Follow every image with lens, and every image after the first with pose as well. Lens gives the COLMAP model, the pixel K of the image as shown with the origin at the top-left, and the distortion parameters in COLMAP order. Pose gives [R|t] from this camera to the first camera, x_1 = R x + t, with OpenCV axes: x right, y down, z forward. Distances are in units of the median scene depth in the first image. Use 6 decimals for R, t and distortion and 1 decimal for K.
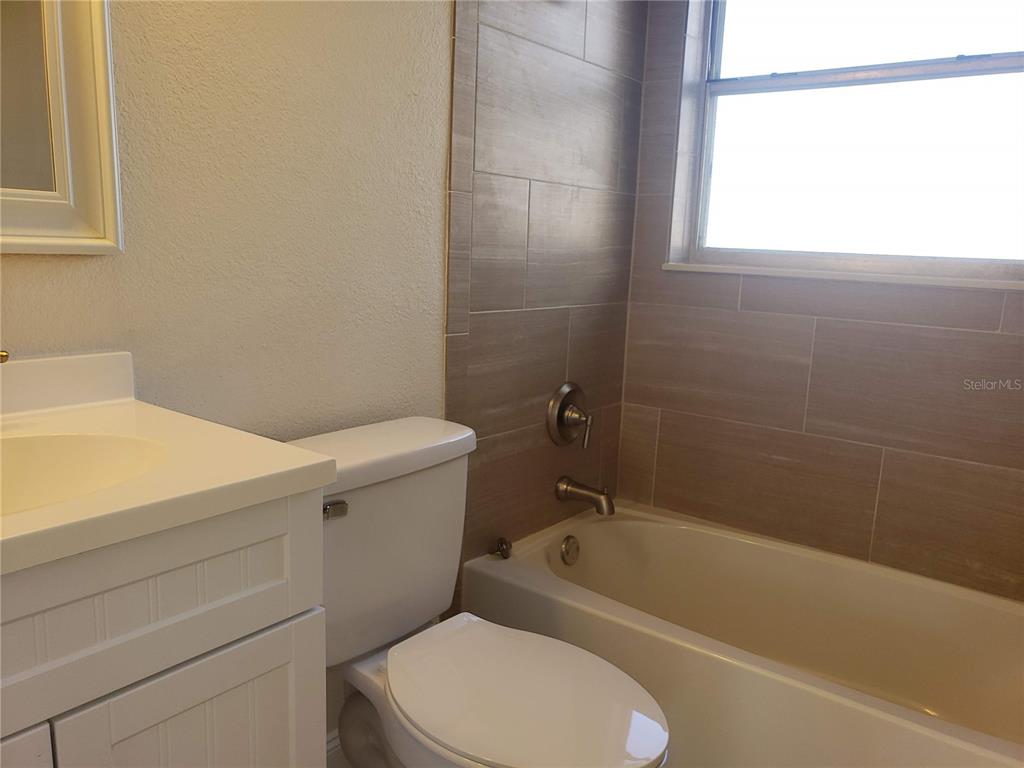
lens RADIAL K [[802.0, 0, 511.9], [0, 802.0, 386.2], [0, 0, 1]] dist [0.013977, 0.007839]
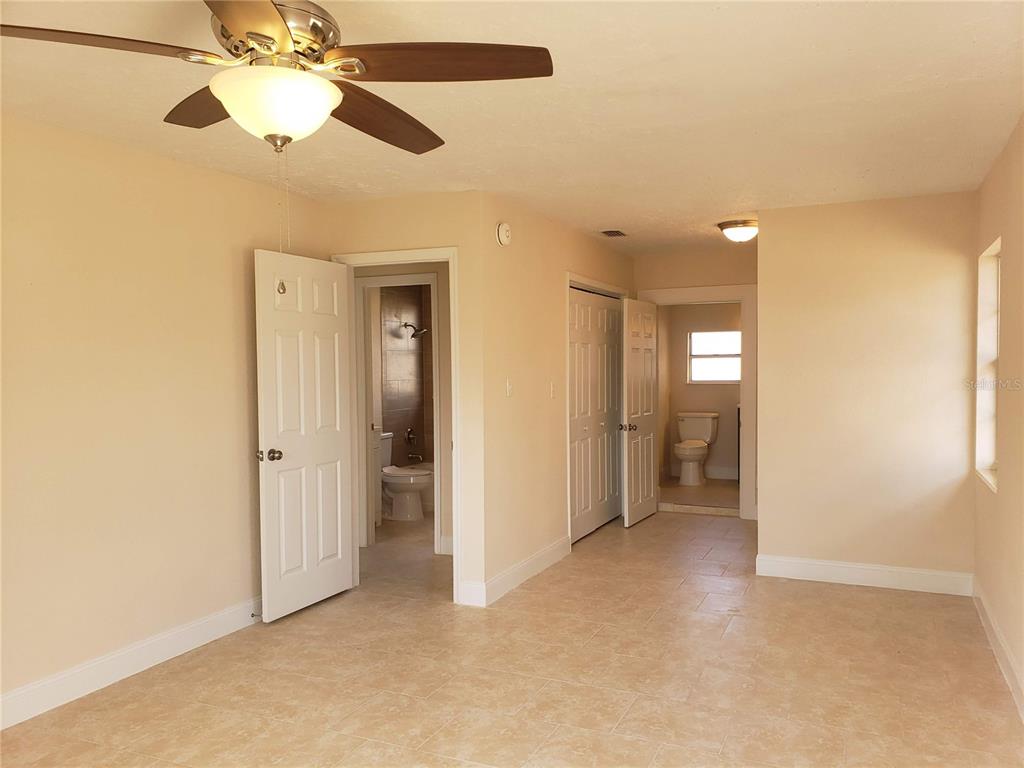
lens RADIAL K [[802.0, 0, 513.0], [0, 802.0, 384.1], [0, 0, 1]] dist [0.013977, 0.007839]
pose [[0.974610, -0.051506, 0.217907, -0.285986], [0.088095, 0.982902, -0.161687, 0.469688], [-0.205853, 0.176778, 0.962483, -2.977052]]
